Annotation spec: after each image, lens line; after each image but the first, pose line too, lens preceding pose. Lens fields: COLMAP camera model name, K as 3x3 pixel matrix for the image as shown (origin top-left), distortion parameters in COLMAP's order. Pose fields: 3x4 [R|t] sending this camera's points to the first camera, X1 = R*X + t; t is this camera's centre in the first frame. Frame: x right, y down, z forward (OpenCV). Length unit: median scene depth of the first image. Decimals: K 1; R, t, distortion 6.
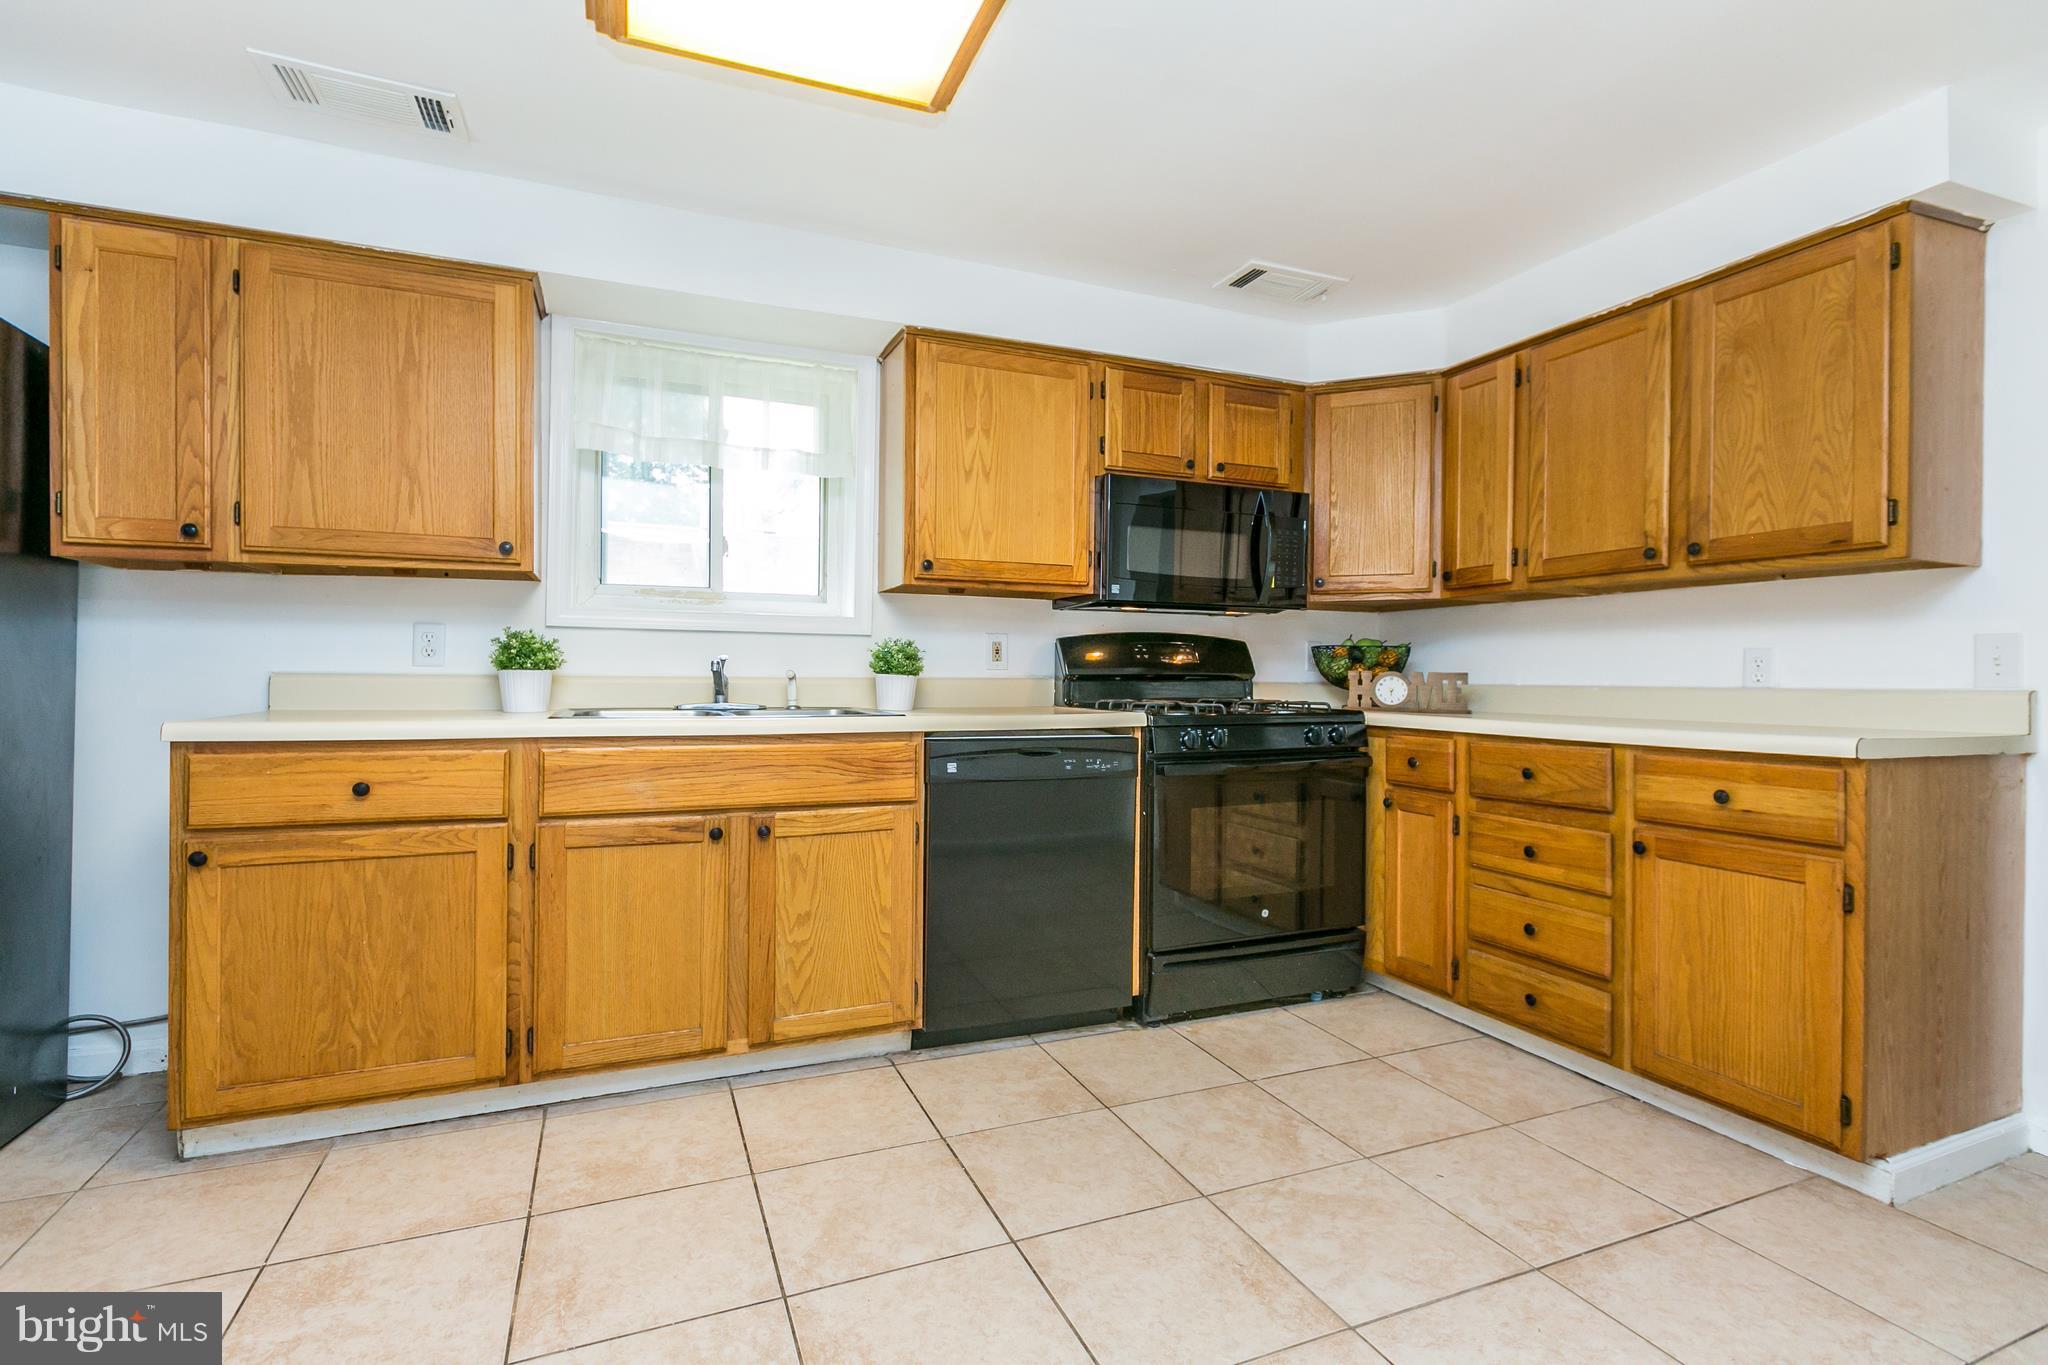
lens RADIAL K [[956.0, 0, 1032.3], [0, 956.0, 671.0], [0, 0, 1]] dist [0.002421, 0.000251]
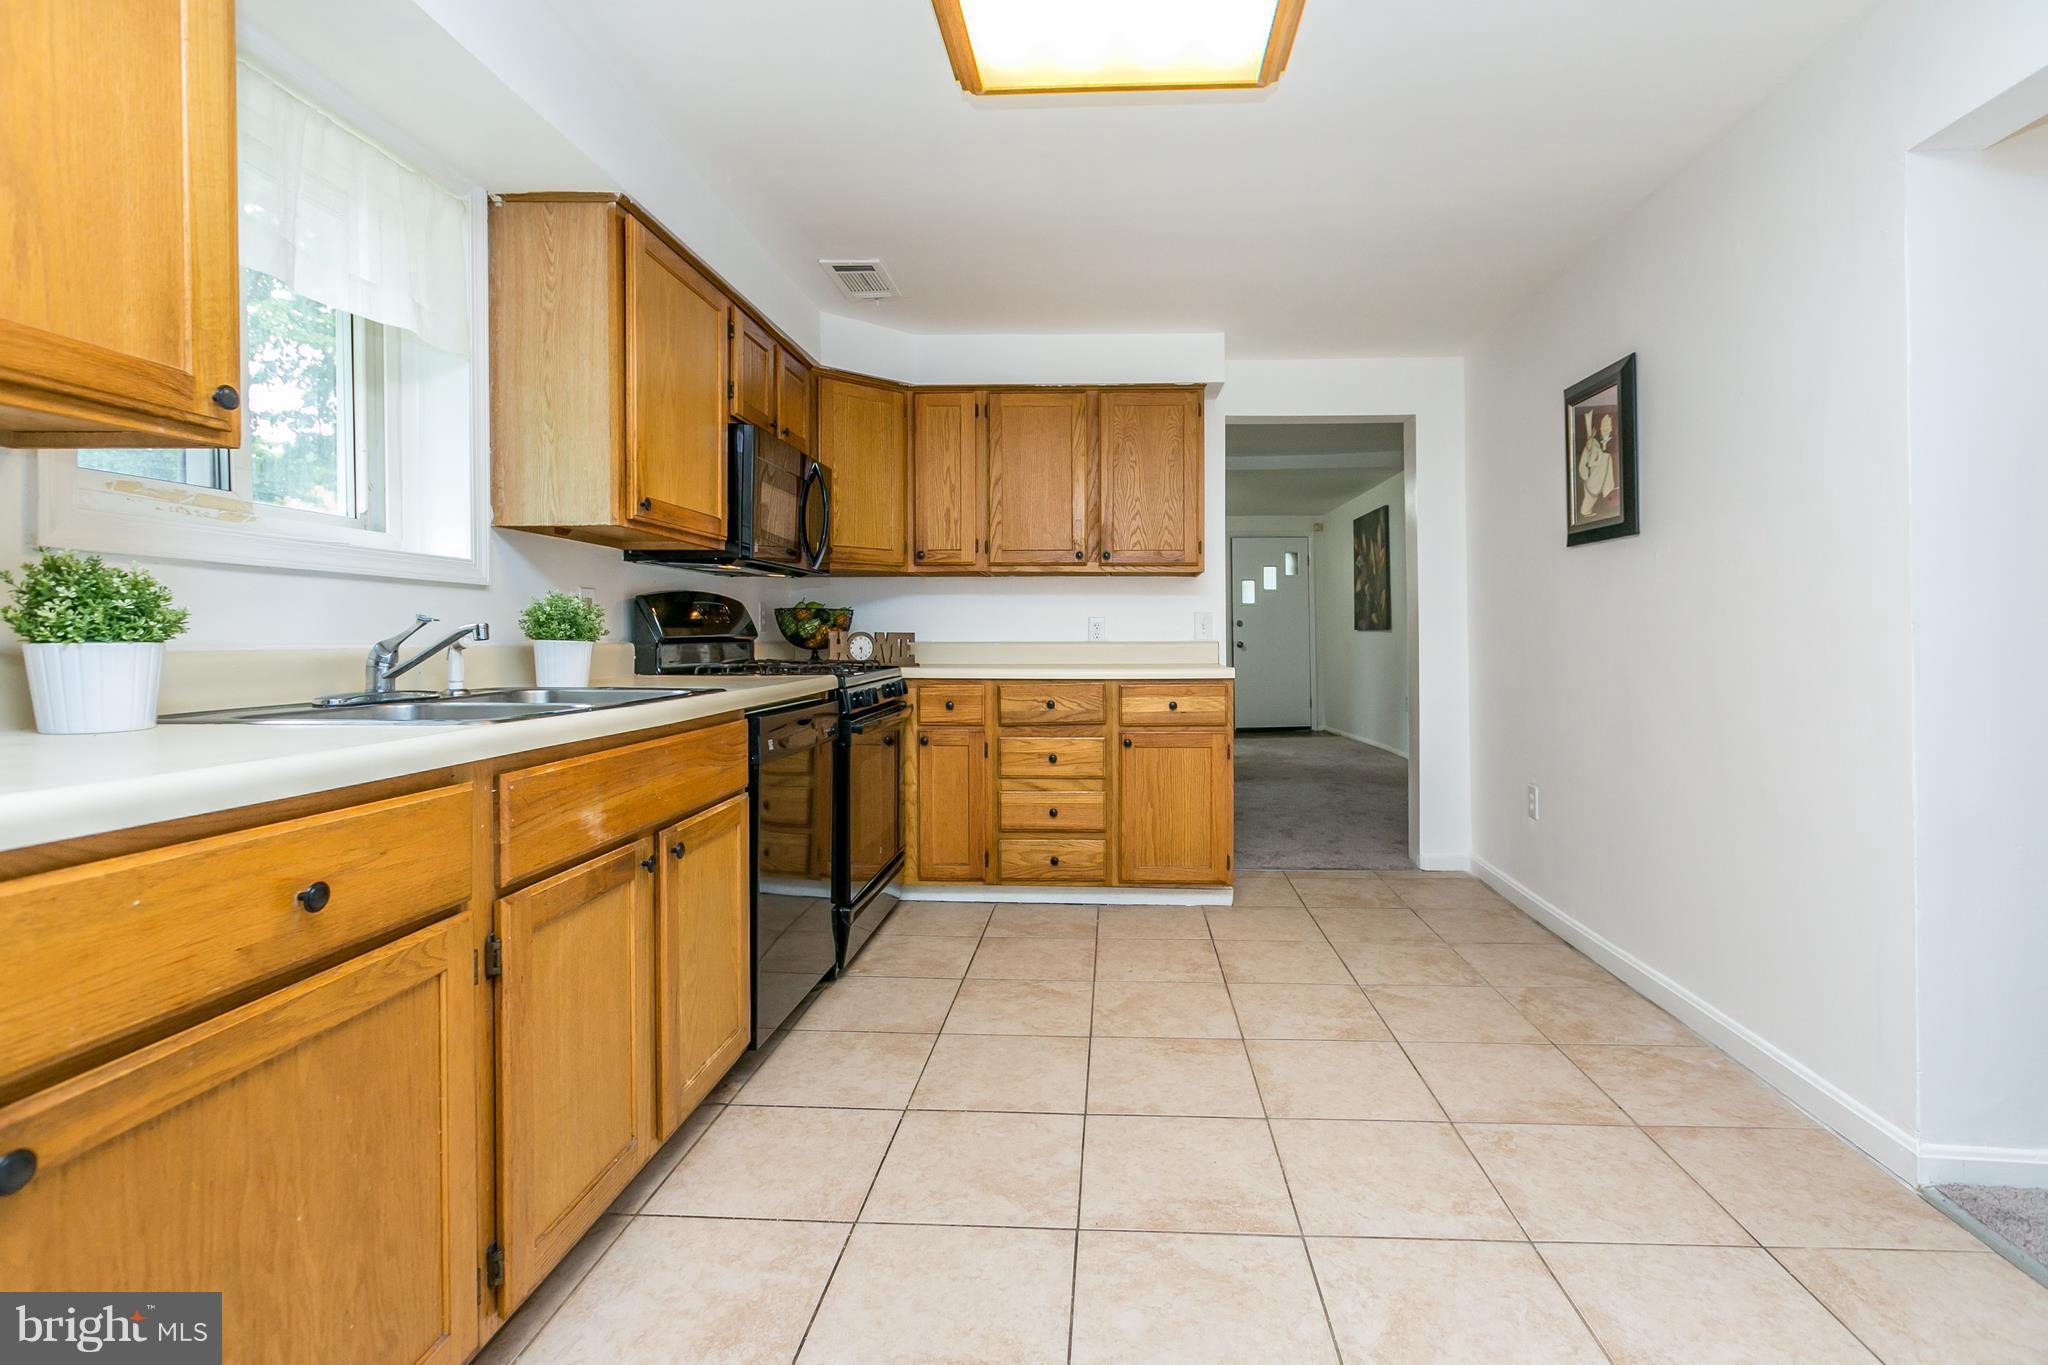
lens RADIAL K [[960.3, 0, 1153.2], [0, 960.3, 635.3], [0, 0, 1]] dist [-0.036093, 0.000084]
pose [[0.358716, -0.008784, 0.933406, -0.763527], [-0.000230, 0.999955, 0.009498, -0.008898], [-0.933447, -0.003622, 0.358697, 0.347354]]
